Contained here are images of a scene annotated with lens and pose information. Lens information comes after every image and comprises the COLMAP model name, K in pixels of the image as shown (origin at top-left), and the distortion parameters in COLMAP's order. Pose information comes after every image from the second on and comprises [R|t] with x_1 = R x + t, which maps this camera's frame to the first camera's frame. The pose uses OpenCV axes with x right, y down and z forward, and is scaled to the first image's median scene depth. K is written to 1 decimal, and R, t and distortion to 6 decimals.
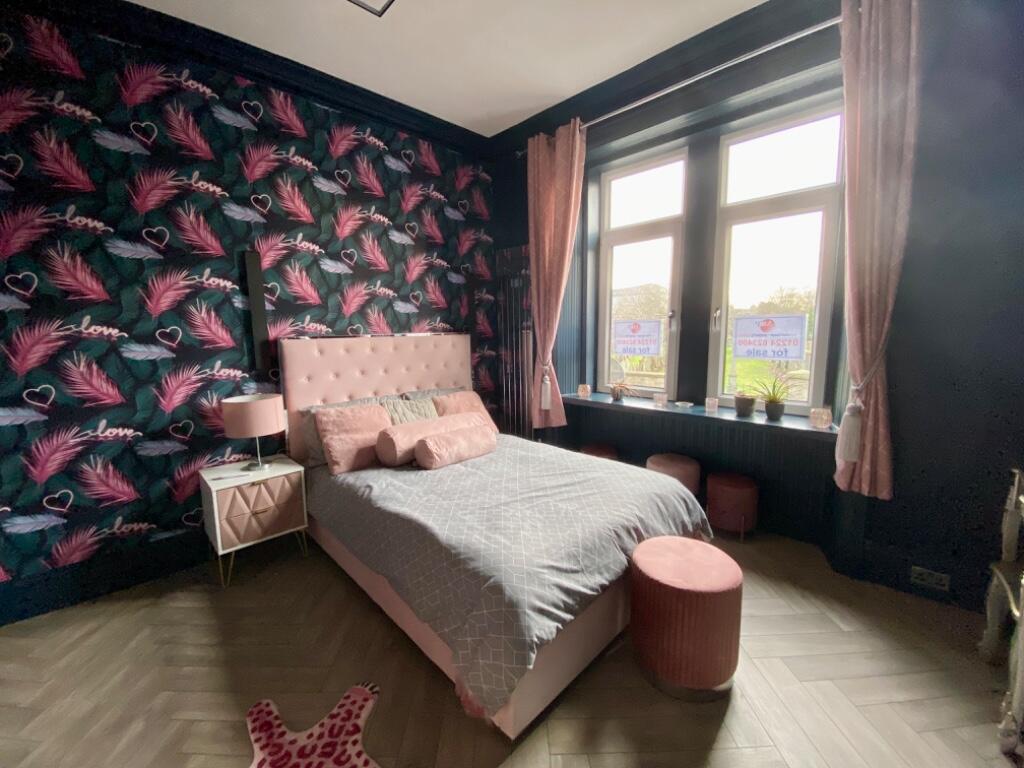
lens RADIAL K [[406.9, 0, 512.0], [0, 406.9, 384.0], [0, 0, 1]] dist [0.028565, -0.023079]
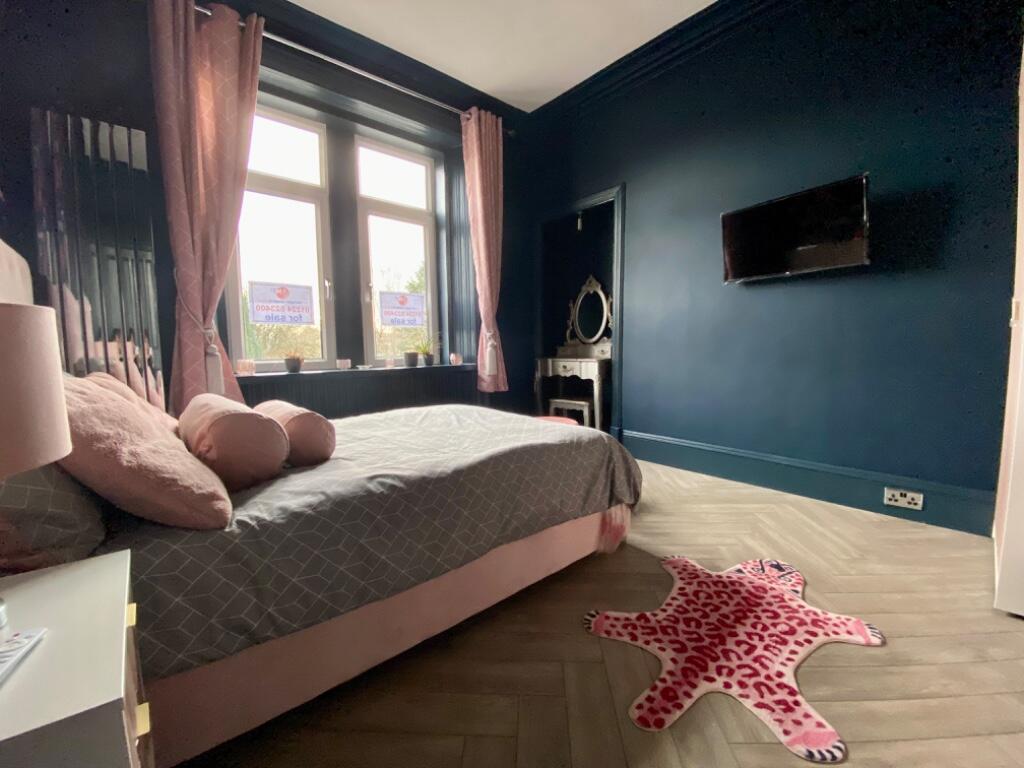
lens RADIAL K [[412.2, 0, 507.4], [0, 412.2, 382.1], [0, 0, 1]] dist [0.031245, -0.024365]
pose [[0.070971, -0.066885, 0.995233, -1.247350], [0.150677, 0.987019, 0.055588, 0.167278], [-0.986032, 0.146013, 0.080128, 1.061033]]
